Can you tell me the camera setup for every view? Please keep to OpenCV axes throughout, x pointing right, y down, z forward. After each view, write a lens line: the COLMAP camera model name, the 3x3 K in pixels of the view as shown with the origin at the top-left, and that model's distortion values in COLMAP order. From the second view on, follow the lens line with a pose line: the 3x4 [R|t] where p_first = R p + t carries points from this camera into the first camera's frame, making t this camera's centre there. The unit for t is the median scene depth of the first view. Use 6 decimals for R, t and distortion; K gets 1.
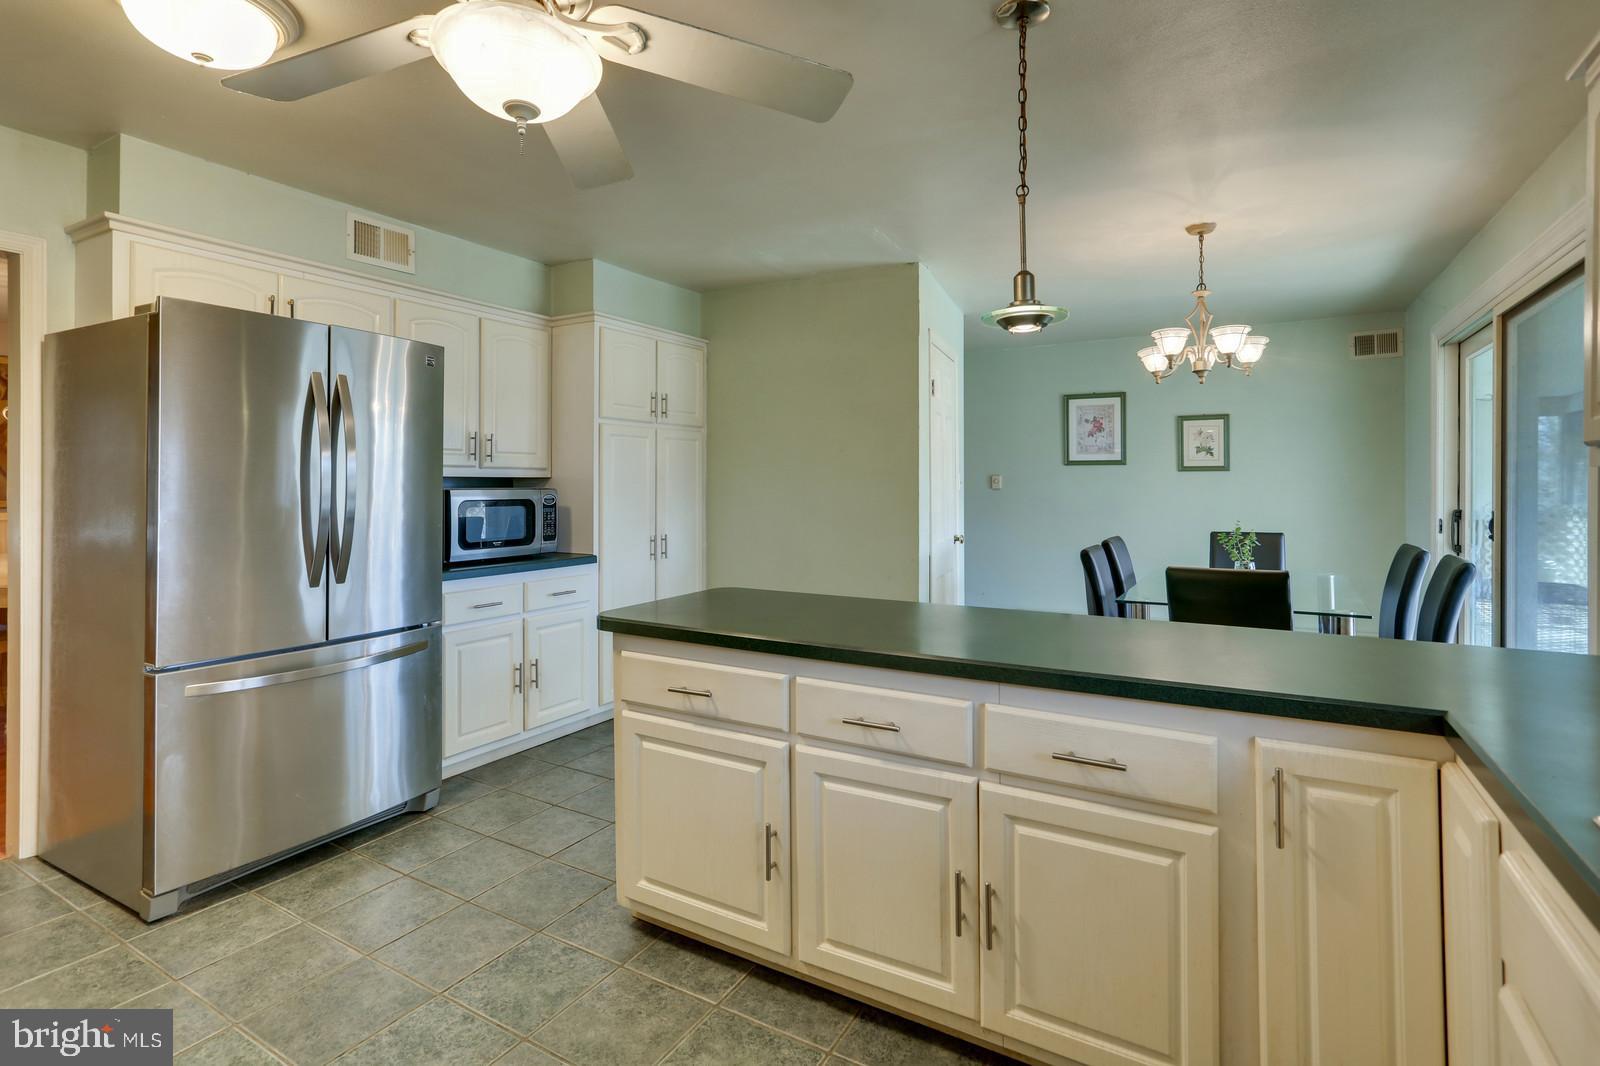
lens RADIAL K [[773.9, 0, 800.7], [0, 773.9, 481.4], [0, 0, 1]] dist [-0.013924, 0.000438]
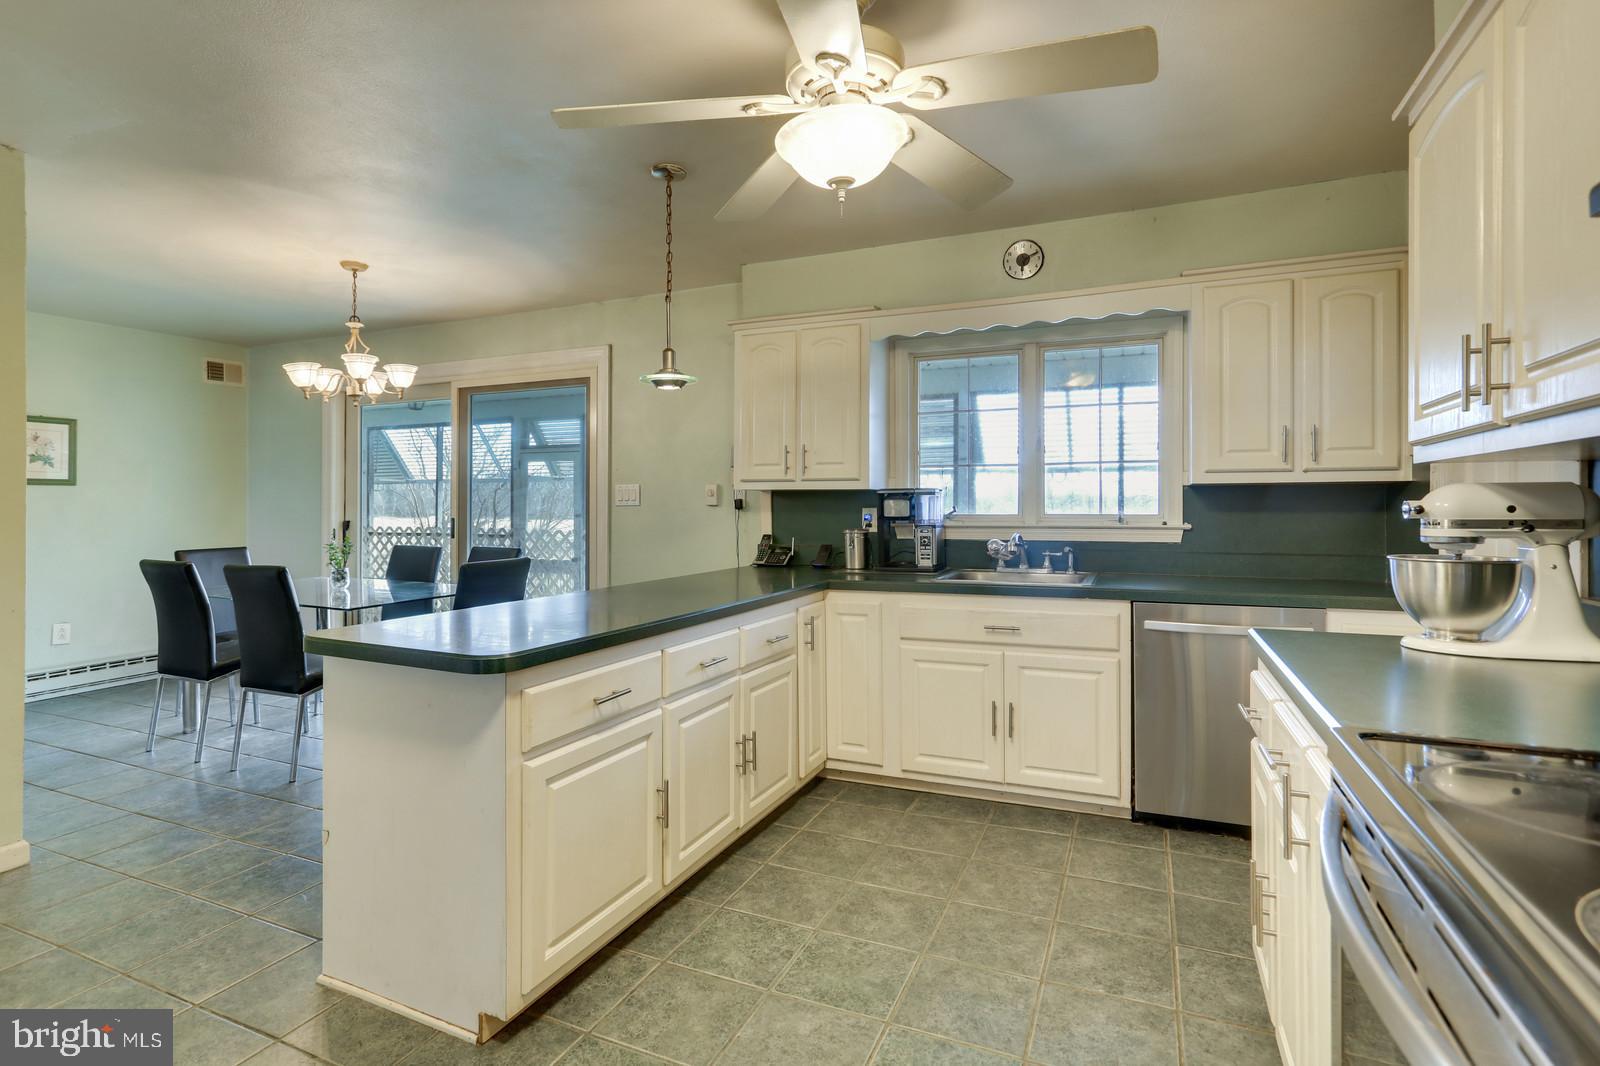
lens RADIAL K [[773.9, 0, 801.2], [0, 773.9, 496.3], [0, 0, 1]] dist [-0.013924, 0.000438]
pose [[-0.110171, 0.015265, 0.993795, -1.137696], [-0.002169, 0.999876, -0.015599, 0.029919], [-0.993910, -0.003874, -0.110125, 0.853462]]
